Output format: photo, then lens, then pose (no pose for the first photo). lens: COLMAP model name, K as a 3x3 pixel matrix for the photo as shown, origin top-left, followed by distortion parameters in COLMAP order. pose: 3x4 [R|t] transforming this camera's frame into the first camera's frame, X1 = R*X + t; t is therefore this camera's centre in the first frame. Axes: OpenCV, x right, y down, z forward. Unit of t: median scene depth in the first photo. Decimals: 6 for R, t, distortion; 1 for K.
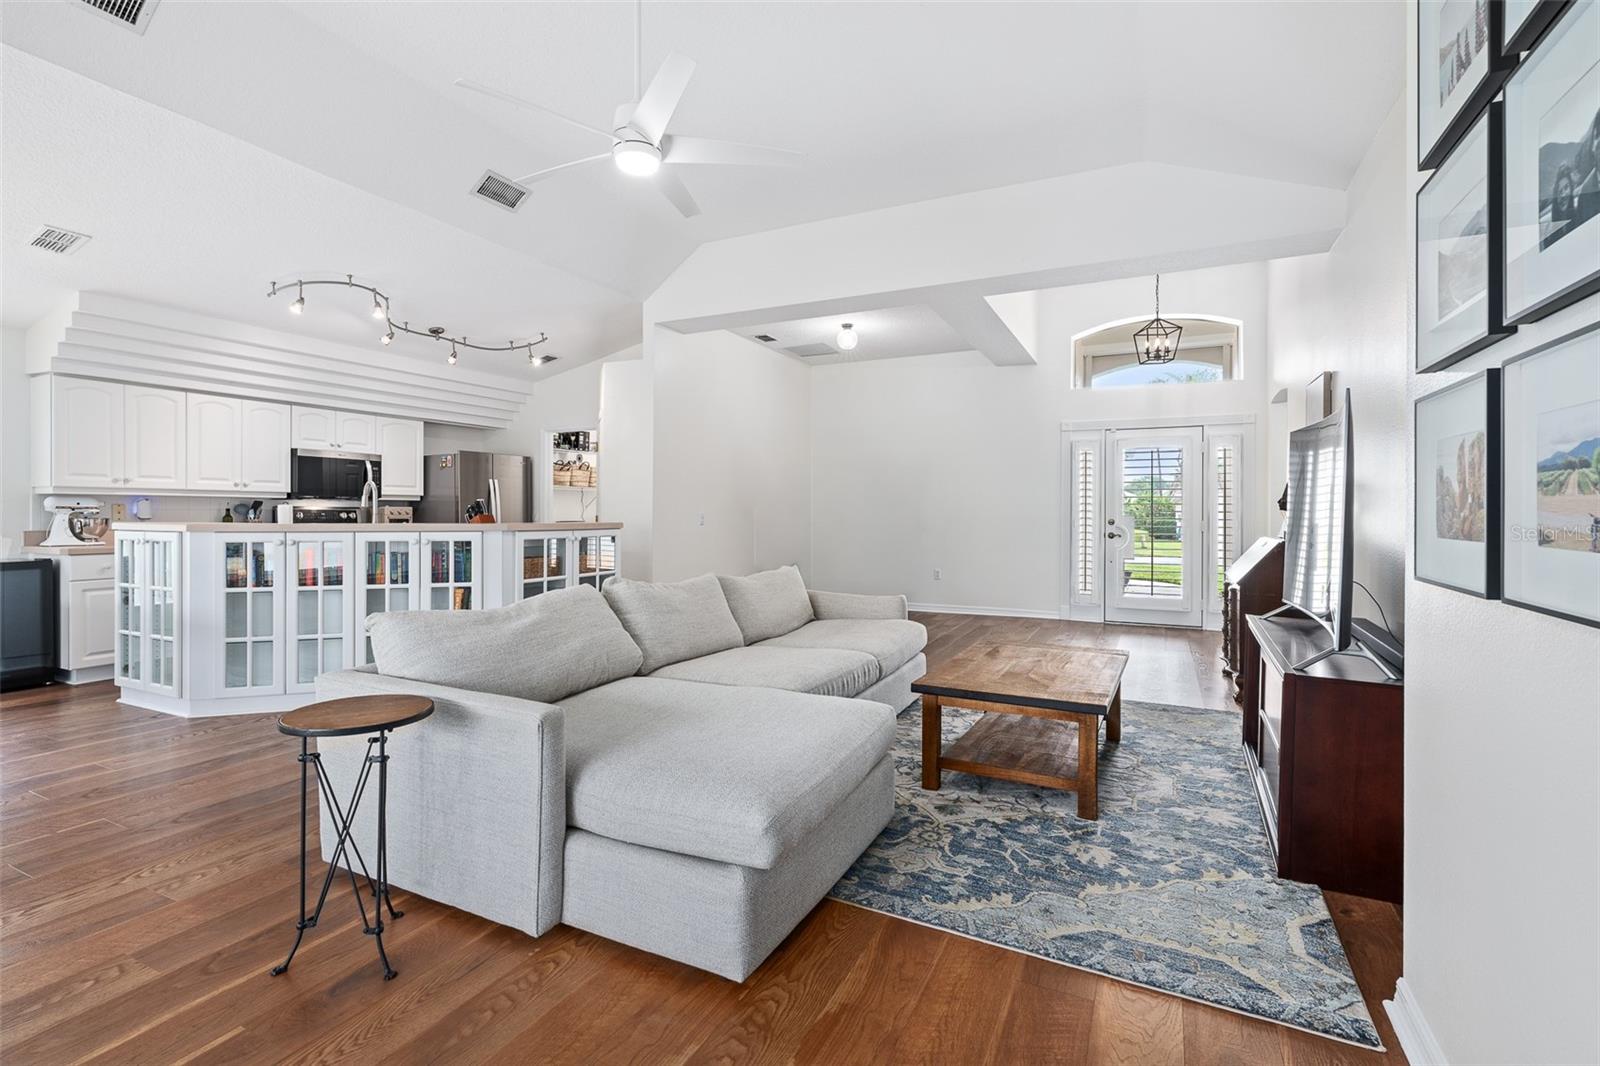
lens RADIAL K [[730.4, 0, 802.4], [0, 730.4, 516.9], [0, 0, 1]] dist [-0.002927, 0.000372]
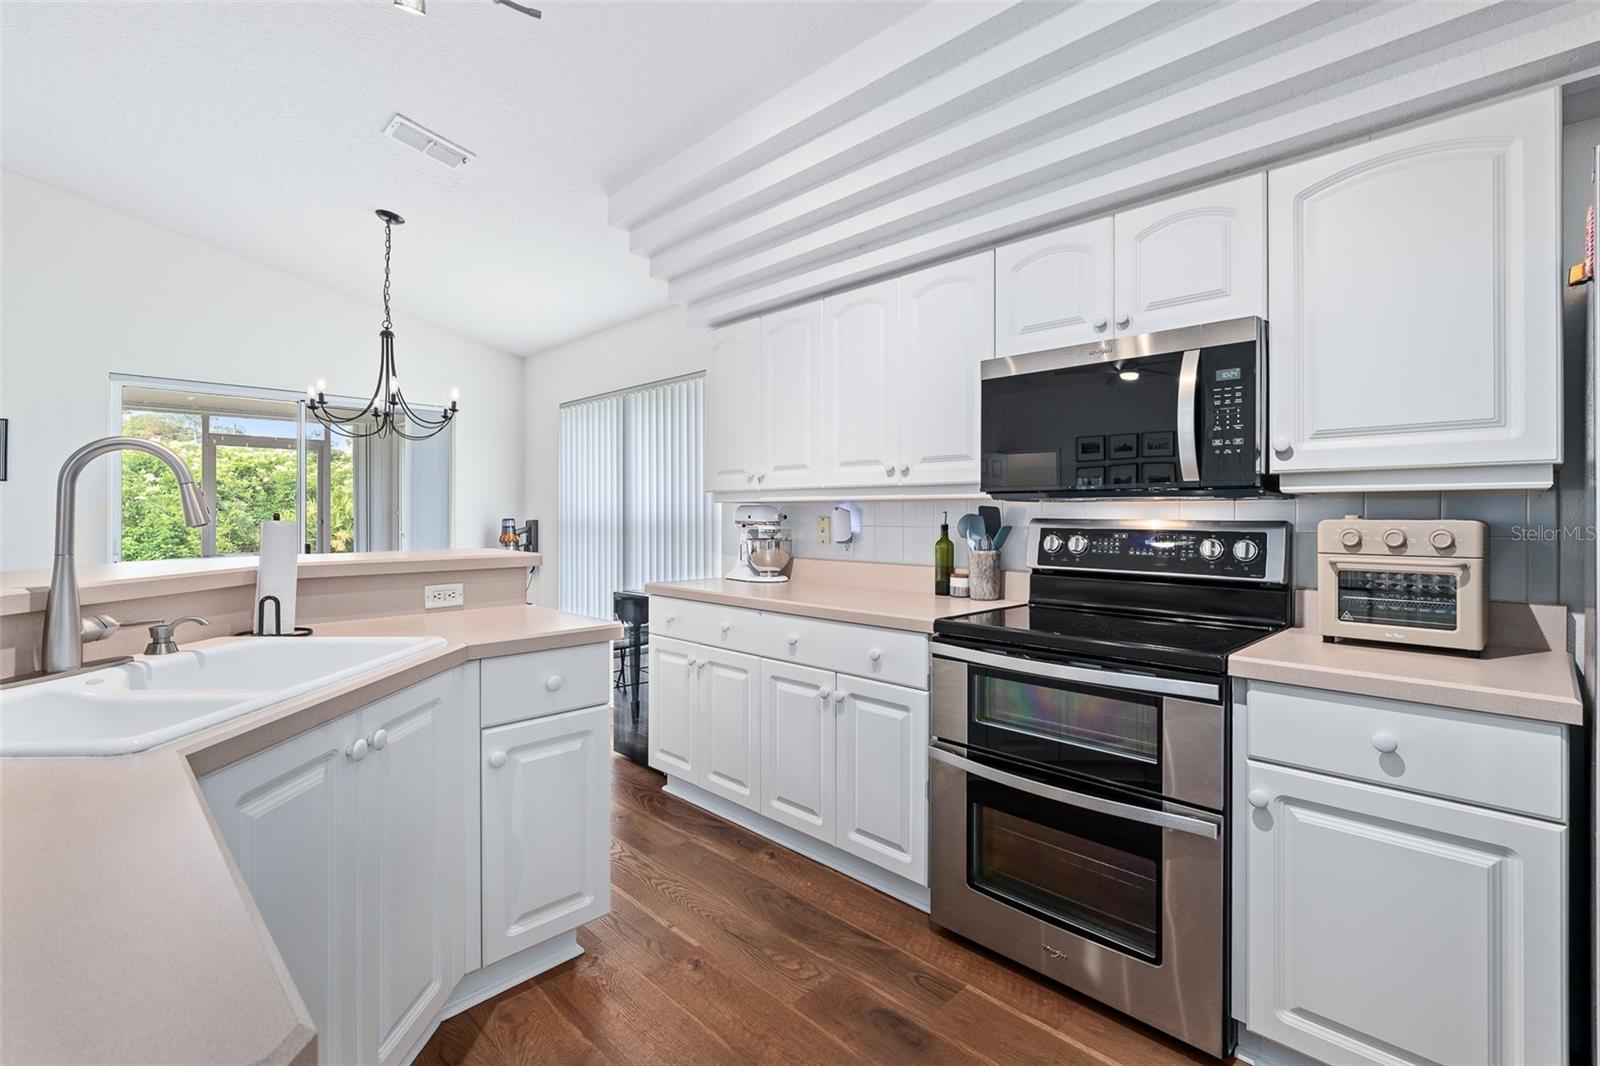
lens RADIAL K [[728.4, 0, 795.0], [0, 728.4, 518.1], [0, 0, 1]] dist [-0.002671, 0.000379]
pose [[-0.331685, 0.000258, -0.943390, -0.379705], [-0.007423, 0.999968, 0.002883, -0.018961], [0.943361, 0.007959, -0.331672, 1.238013]]
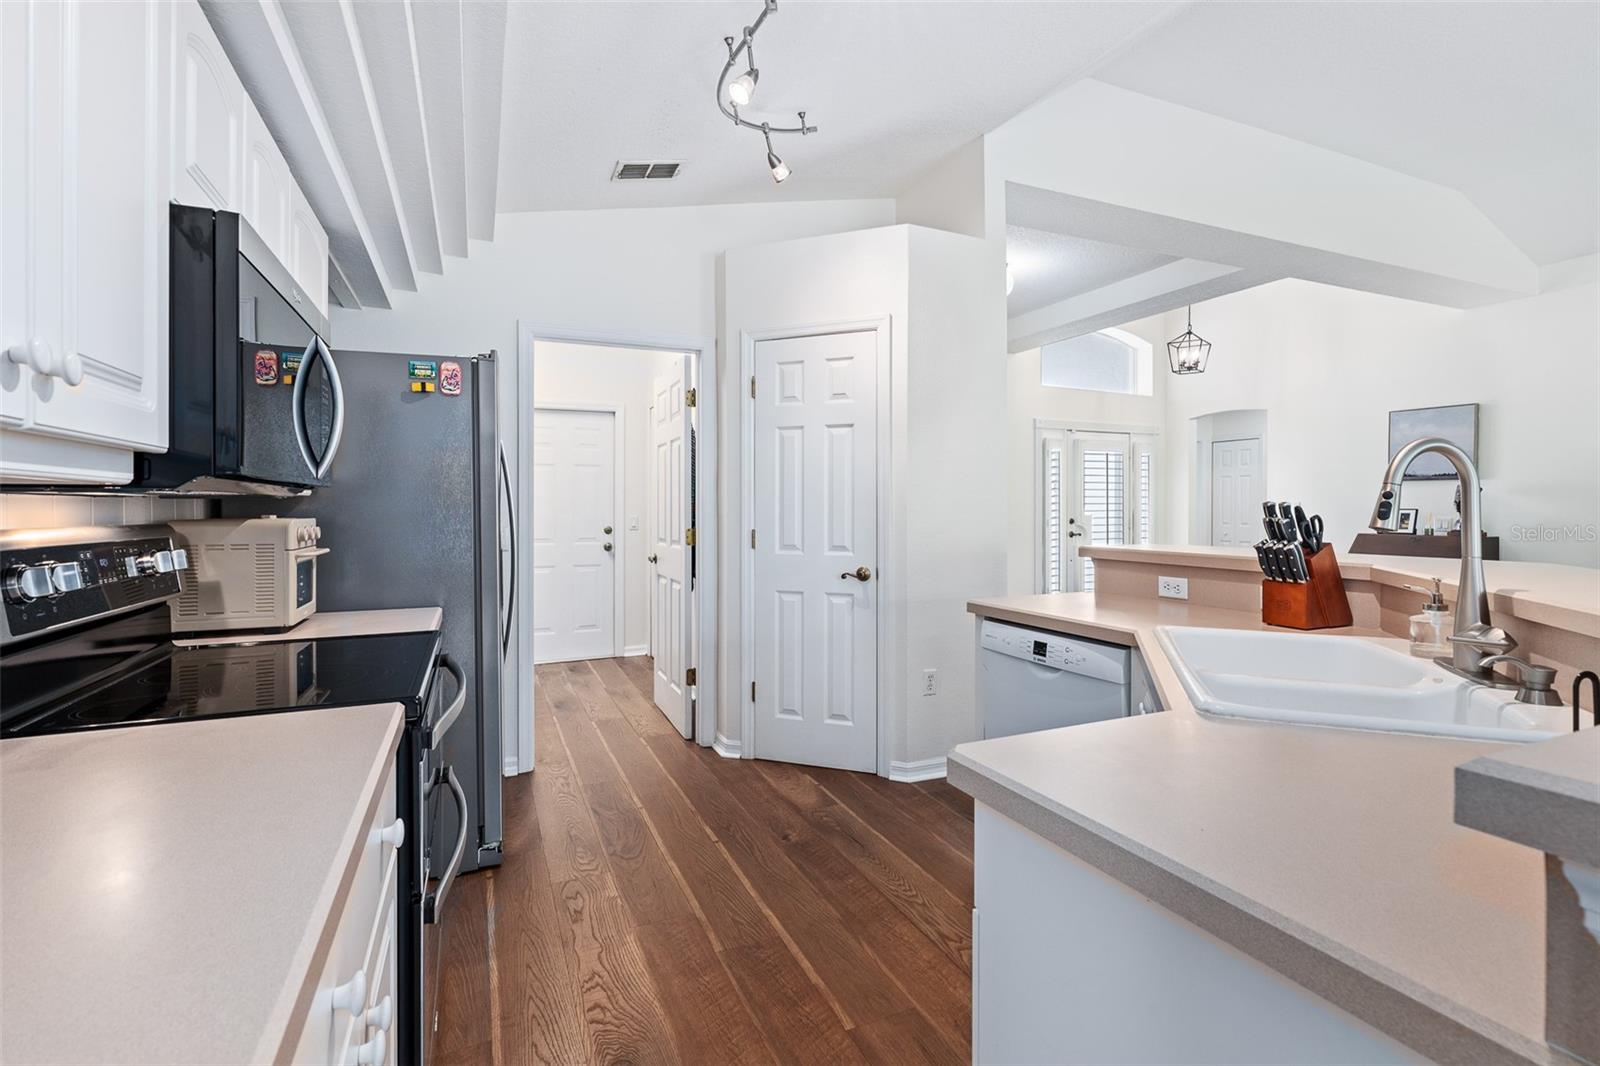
lens RADIAL K [[733.8, 0, 804.0], [0, 733.8, 501.1], [0, 0, 1]] dist [0.001499, 0.000280]
pose [[0.638570, 0.000334, 0.769563, -0.888708], [0.007481, 0.999950, -0.006642, -0.024641], [-0.769527, 0.009999, 0.638536, 0.933964]]
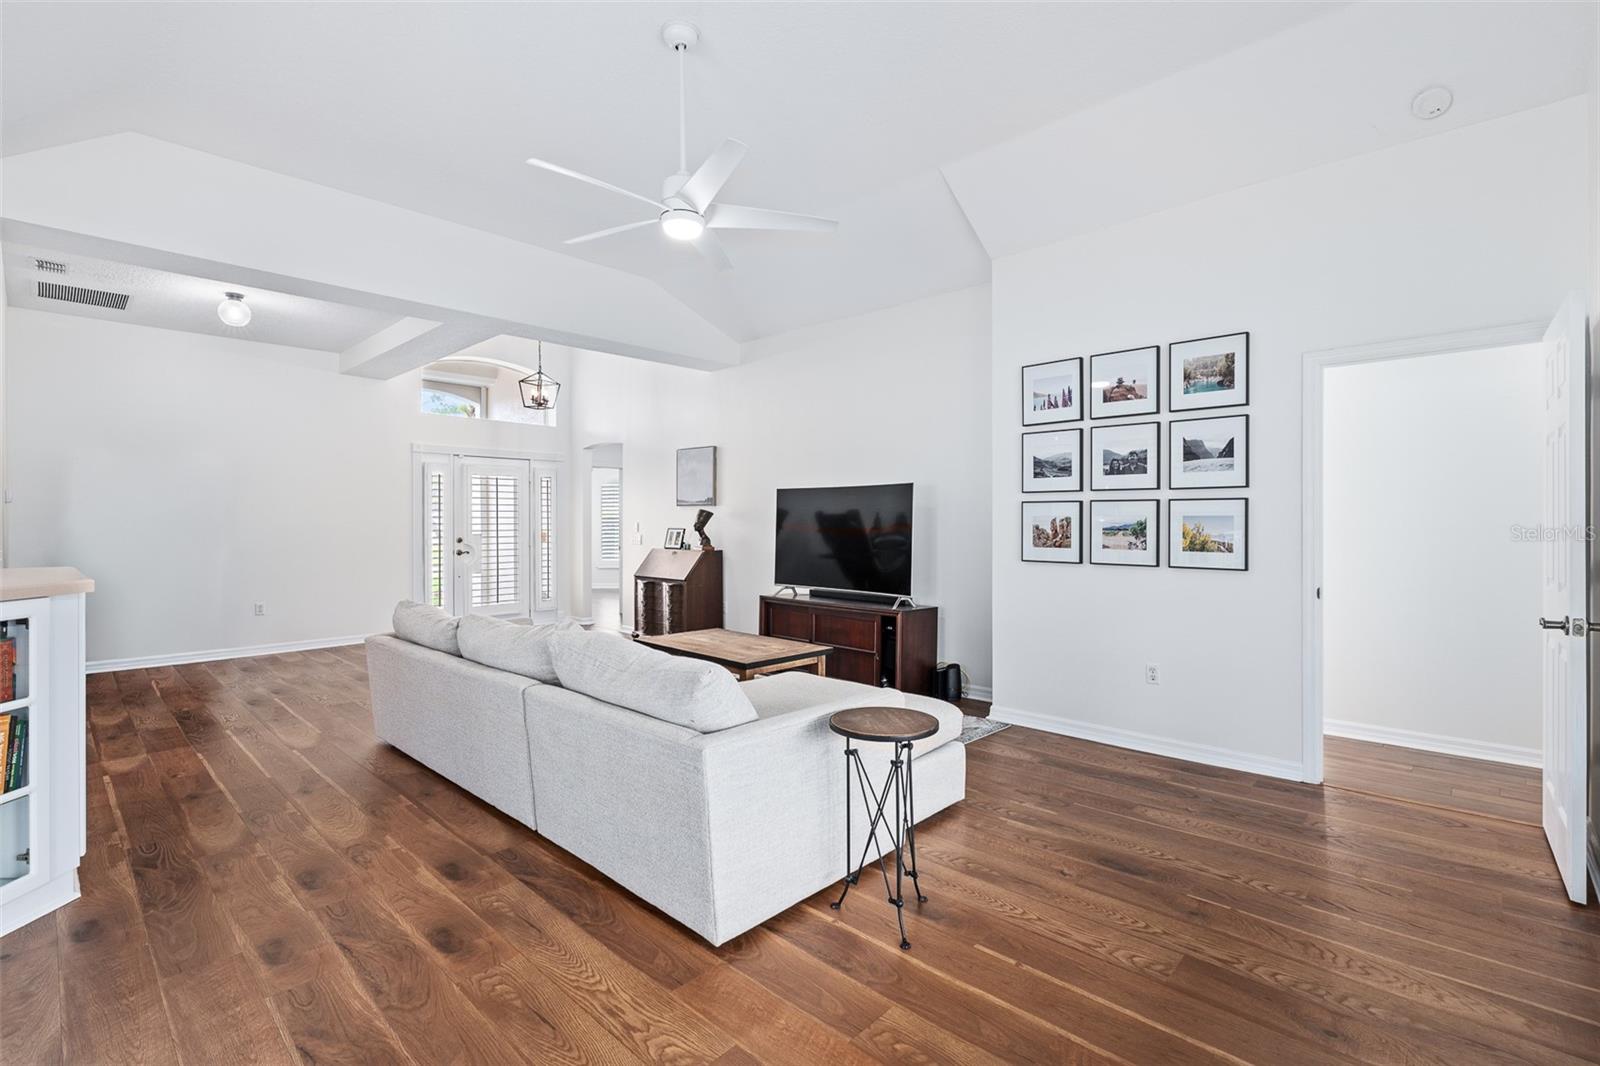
lens RADIAL K [[728.4, 0, 795.0], [0, 728.4, 518.1], [0, 0, 1]] dist [-0.002671, 0.000379]
pose [[0.304534, -0.000066, 0.952501, -0.676035], [0.008763, 0.999958, -0.002732, -0.027162], [-0.952461, 0.009179, 0.304522, 0.283358]]
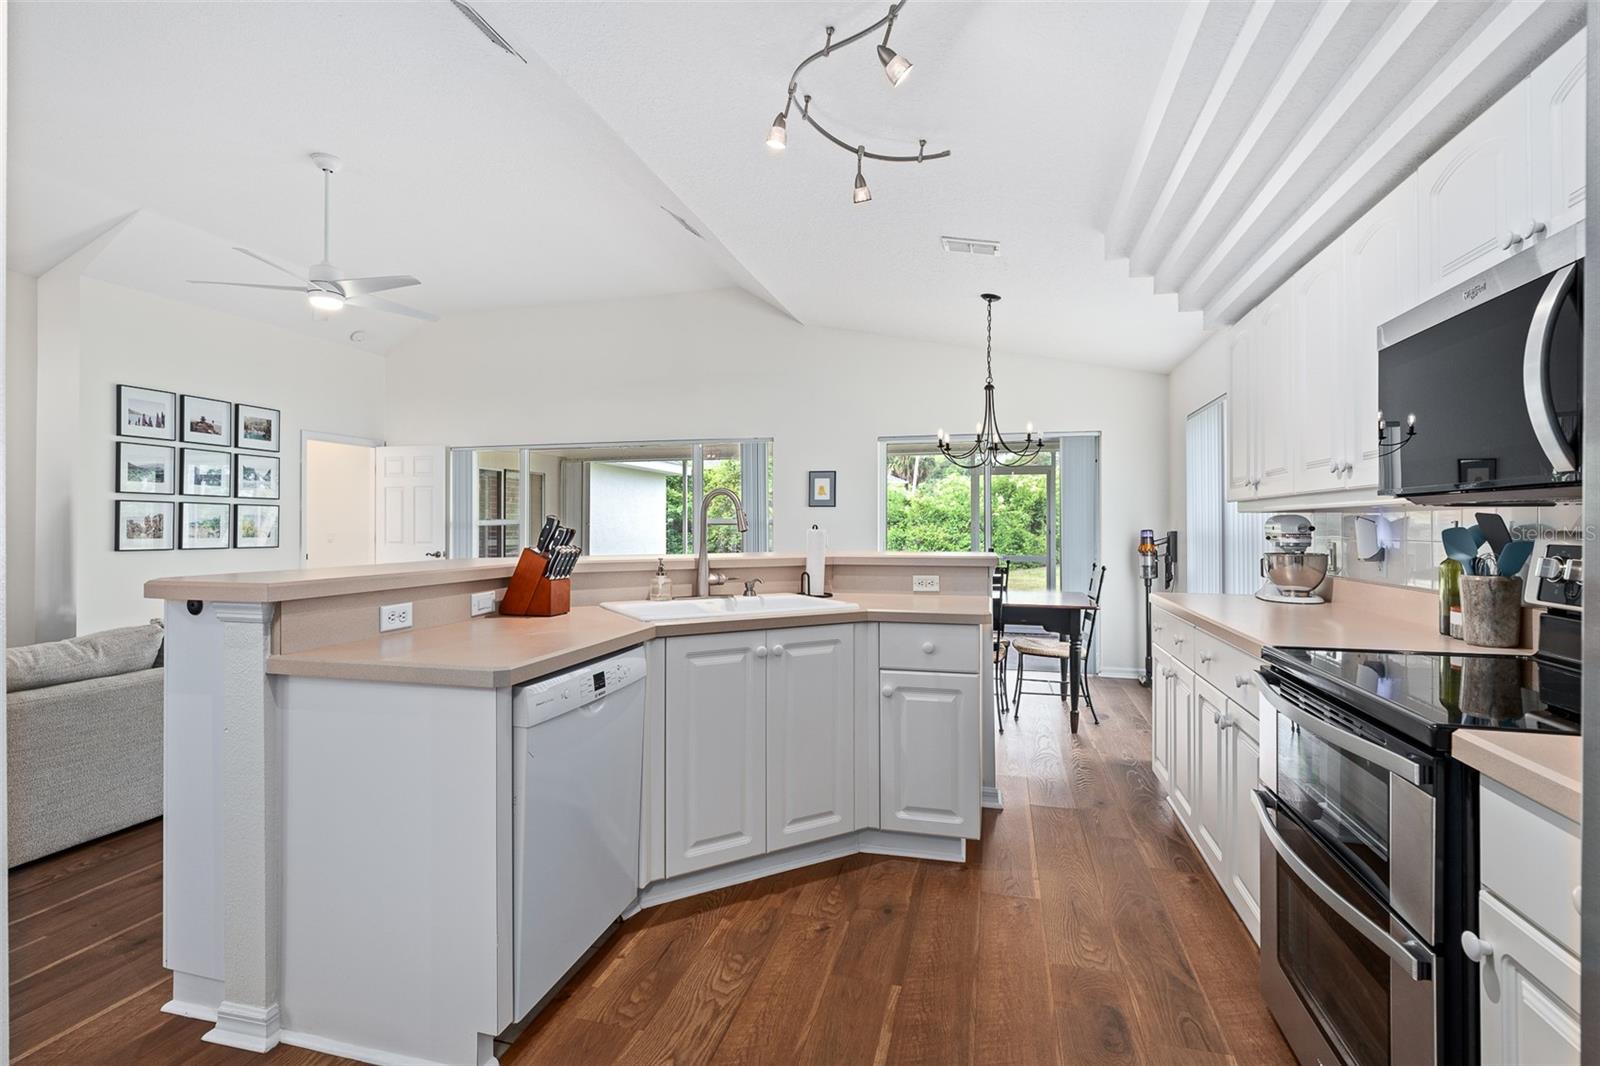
lens RADIAL K [[726.5, 0, 803.1], [0, 726.5, 528.3], [0, 0, 1]] dist [-0.003869, -0.000267]
pose [[-0.981290, -0.003507, -0.192503, -0.502703], [-0.005156, 0.999954, 0.008064, -0.020505], [0.192466, 0.008905, -0.981263, 1.478033]]
